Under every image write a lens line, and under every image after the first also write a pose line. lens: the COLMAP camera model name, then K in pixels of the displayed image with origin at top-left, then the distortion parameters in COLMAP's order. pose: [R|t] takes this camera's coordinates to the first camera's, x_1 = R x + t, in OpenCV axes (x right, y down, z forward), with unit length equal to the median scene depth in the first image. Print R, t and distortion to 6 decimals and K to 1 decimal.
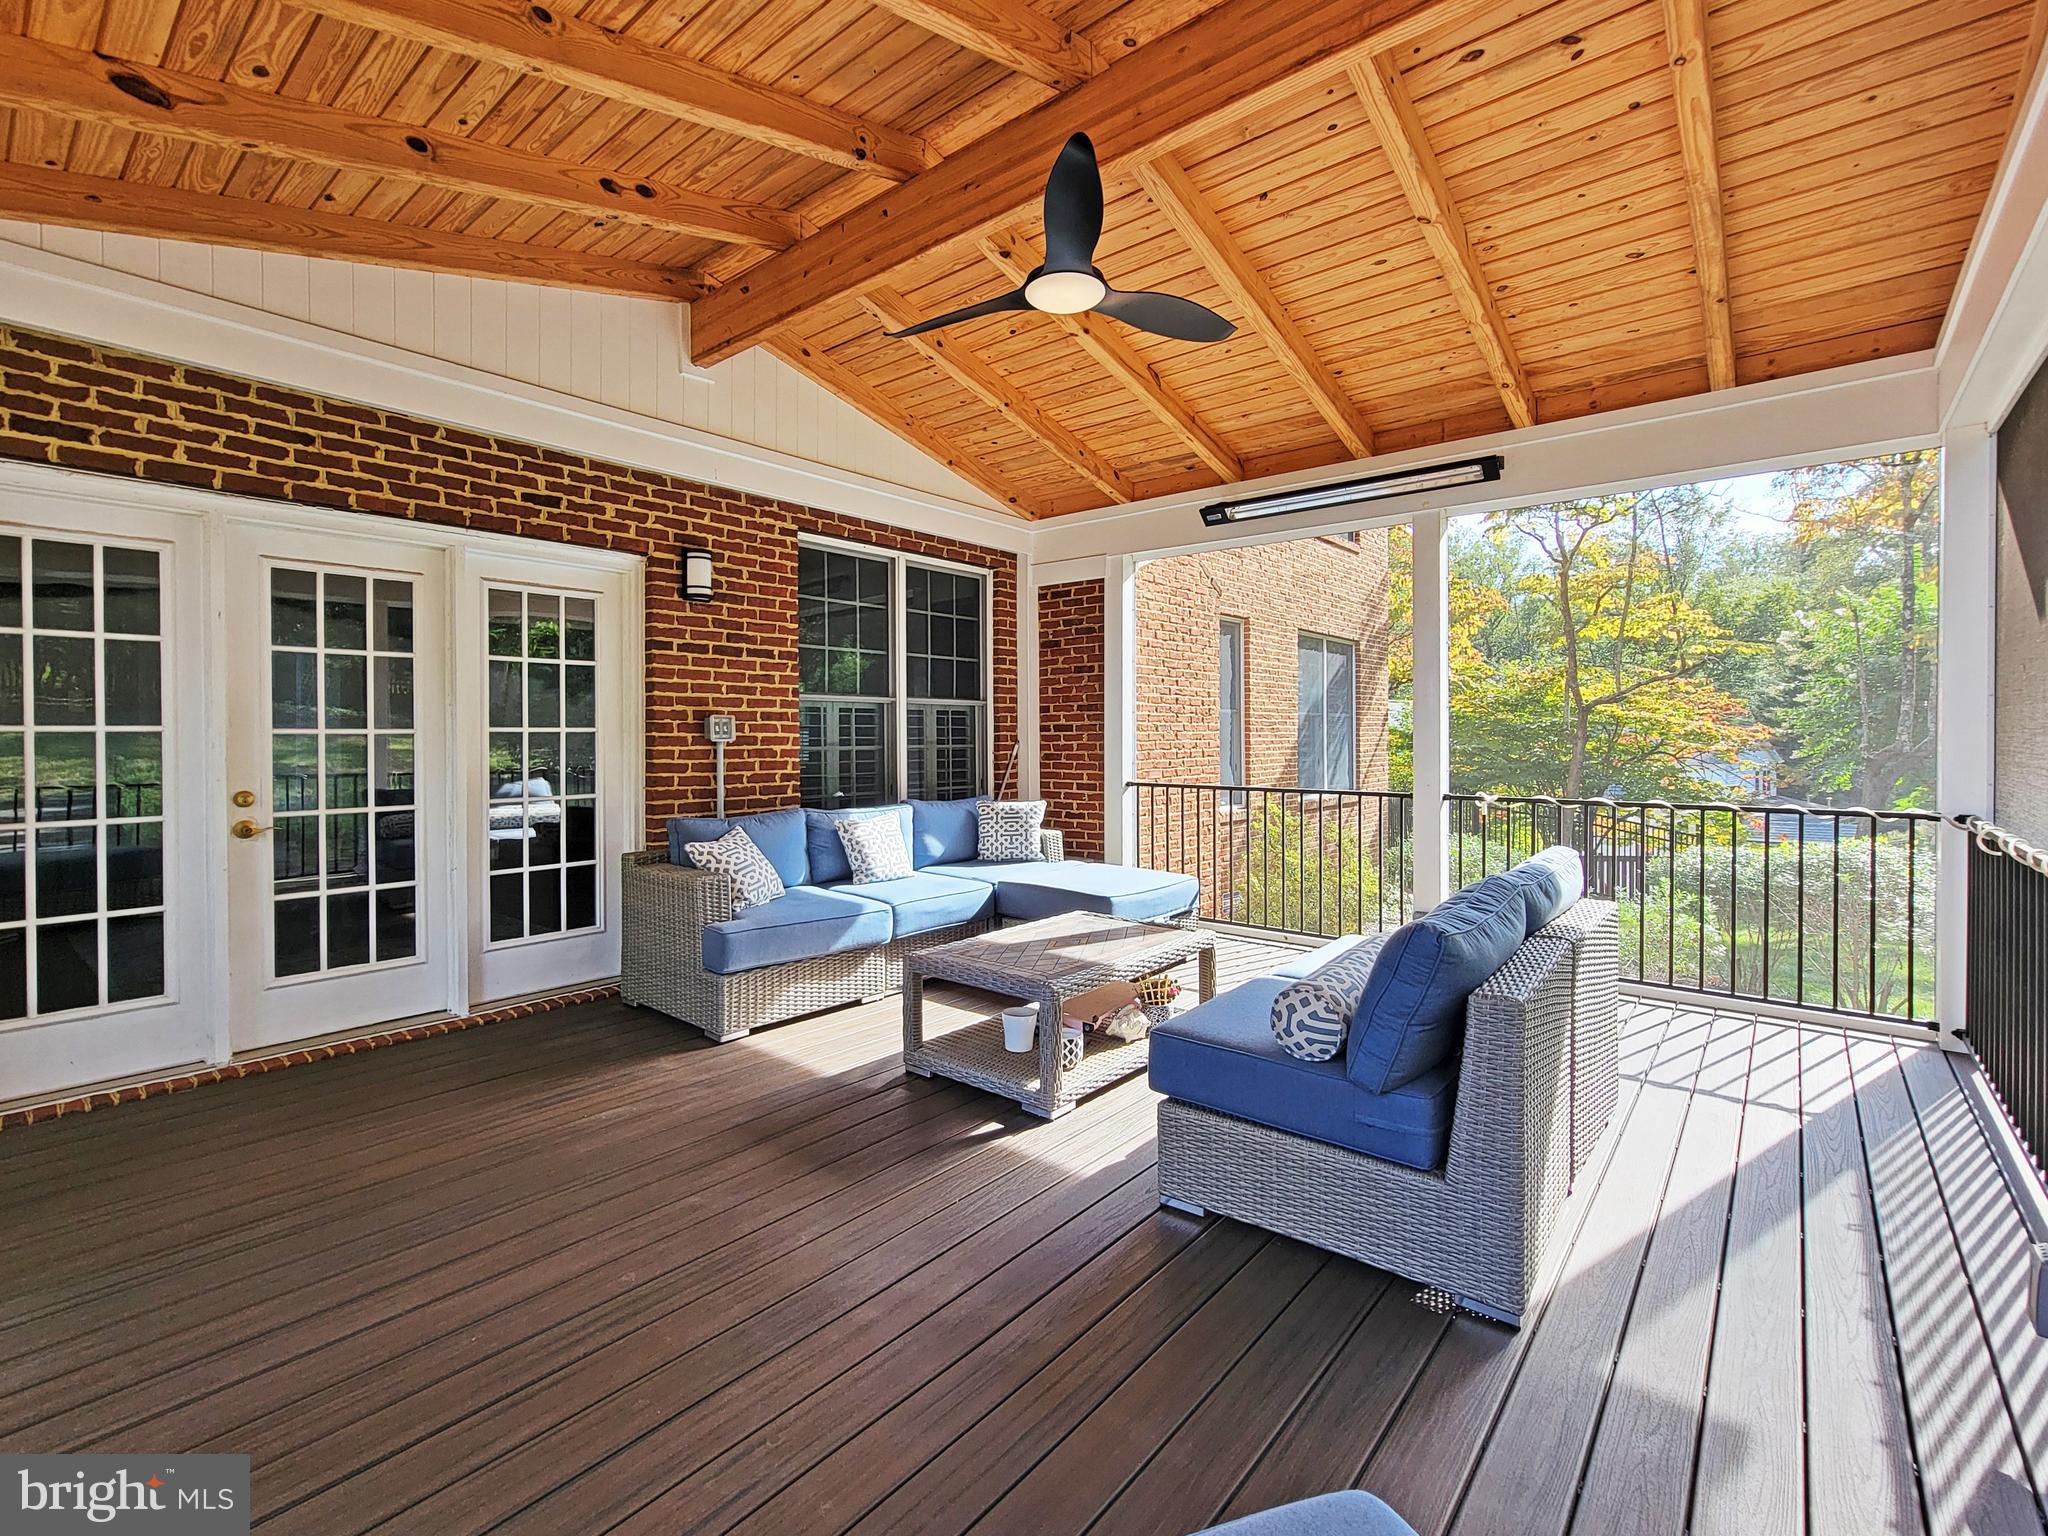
lens RADIAL K [[919.7, 0, 1021.0], [0, 919.7, 742.2], [0, 0, 1]] dist [-0.001387, -0.000315]
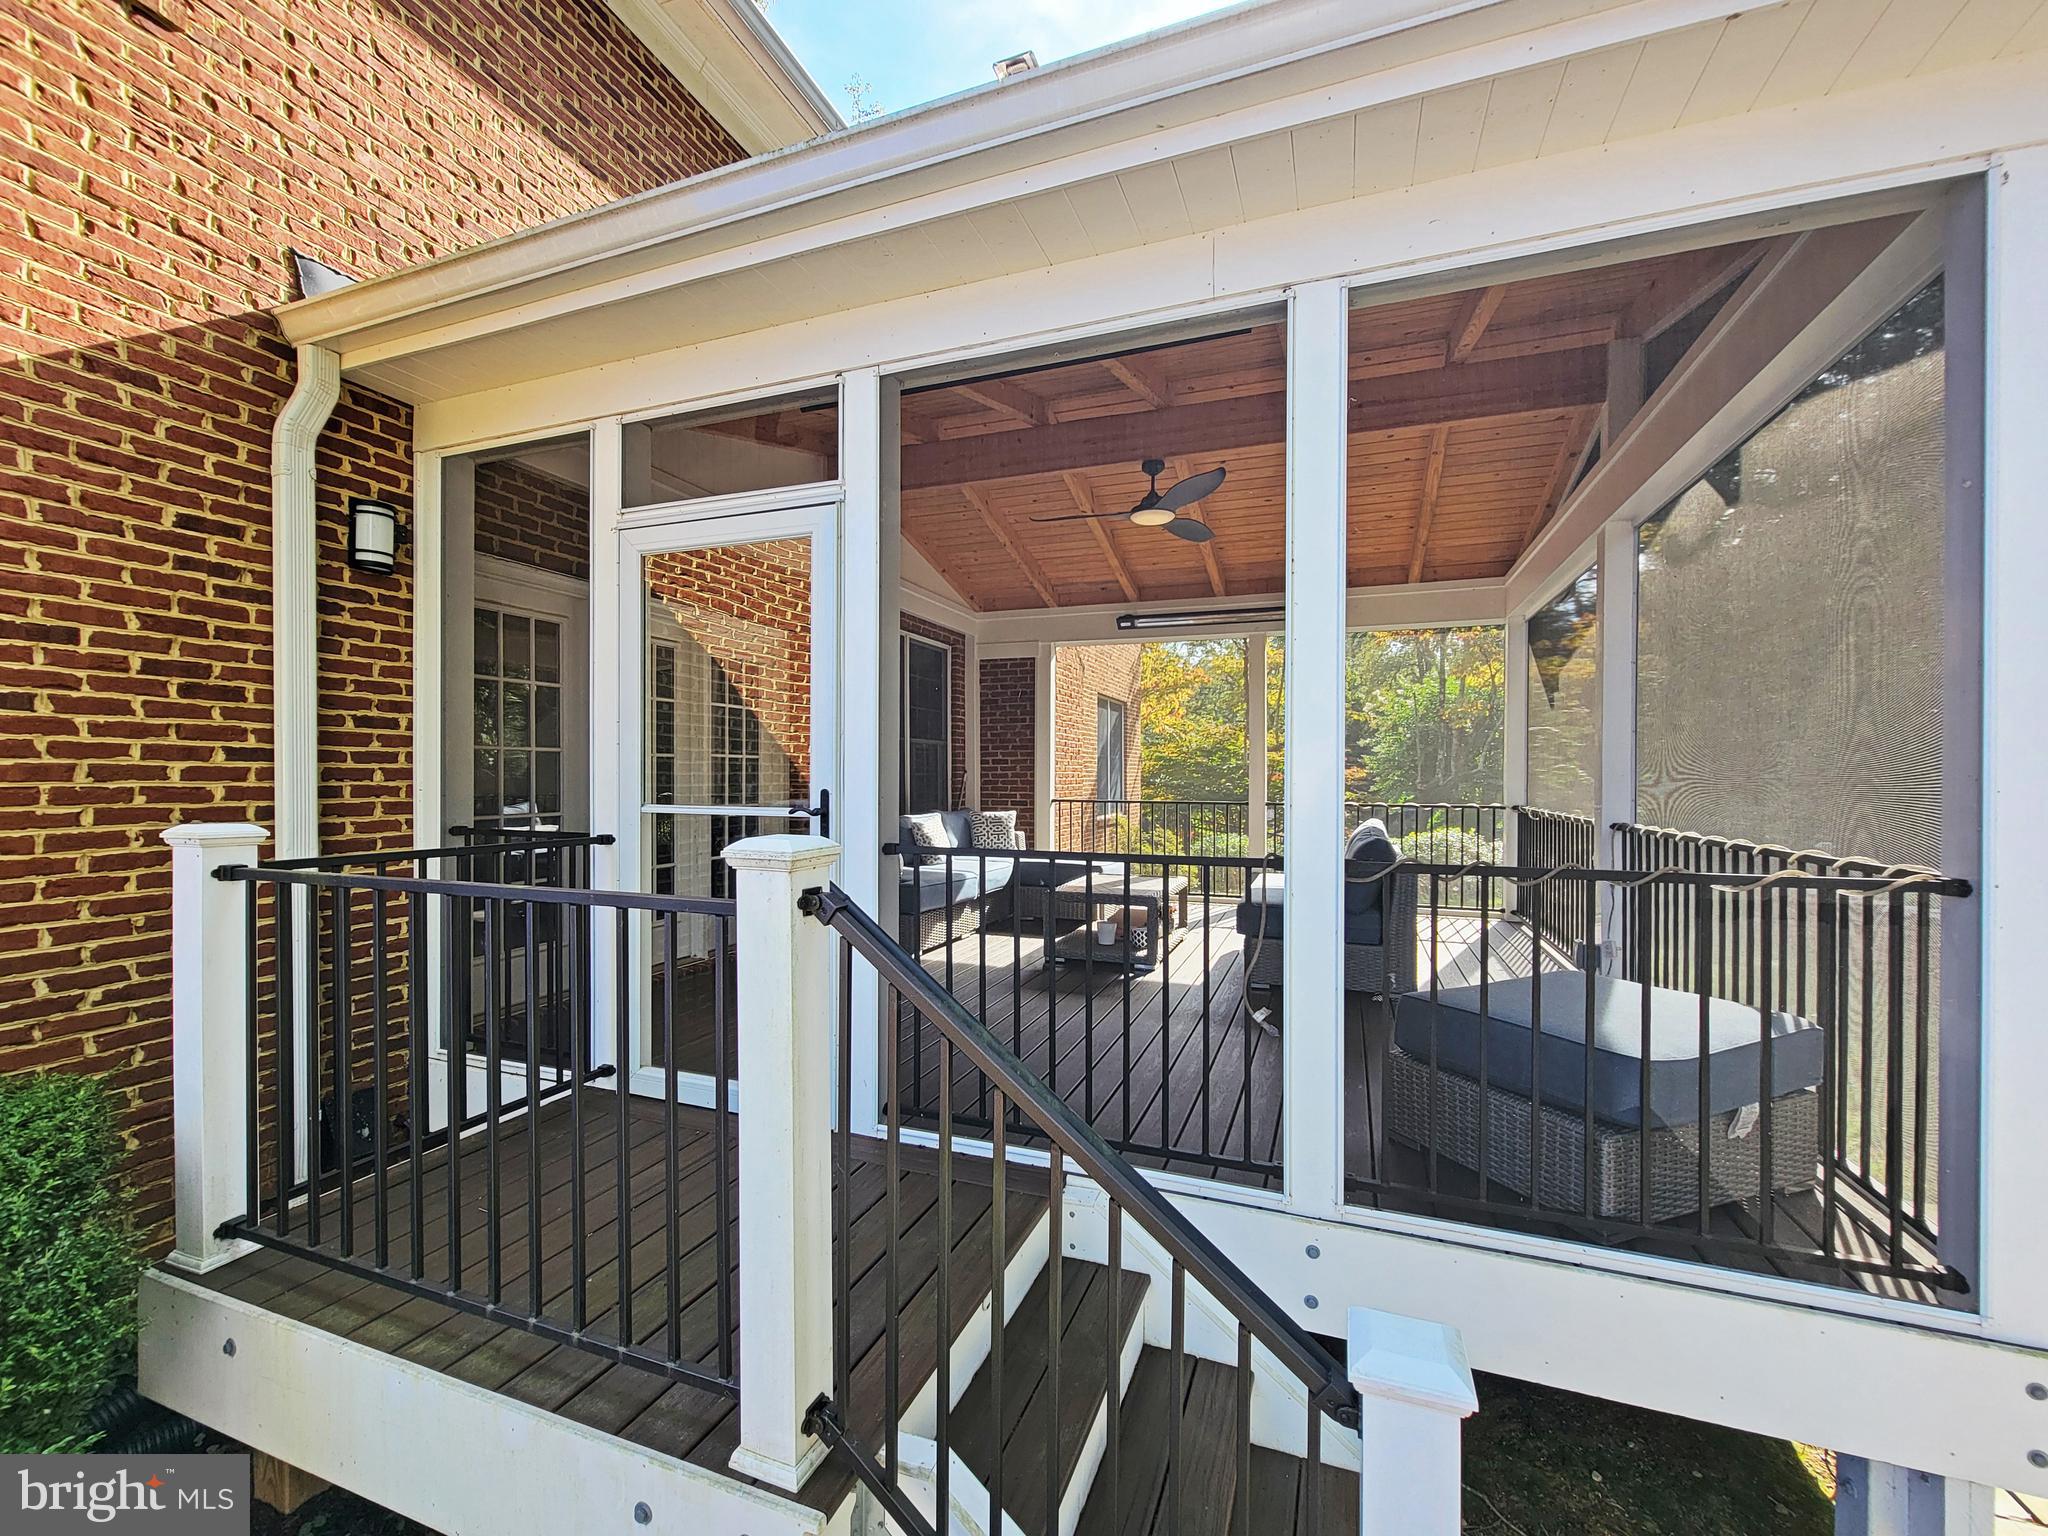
lens RADIAL K [[839.3, 0, 1023.5], [0, 839.3, 779.6], [0, 0, 1]] dist [-0.006547, 0.002513]
pose [[0.944794, 0.003167, 0.327650, -0.399236], [-0.002103, 0.999991, -0.003601, 0.019367], [-0.327658, 0.002713, 0.944792, -0.259734]]
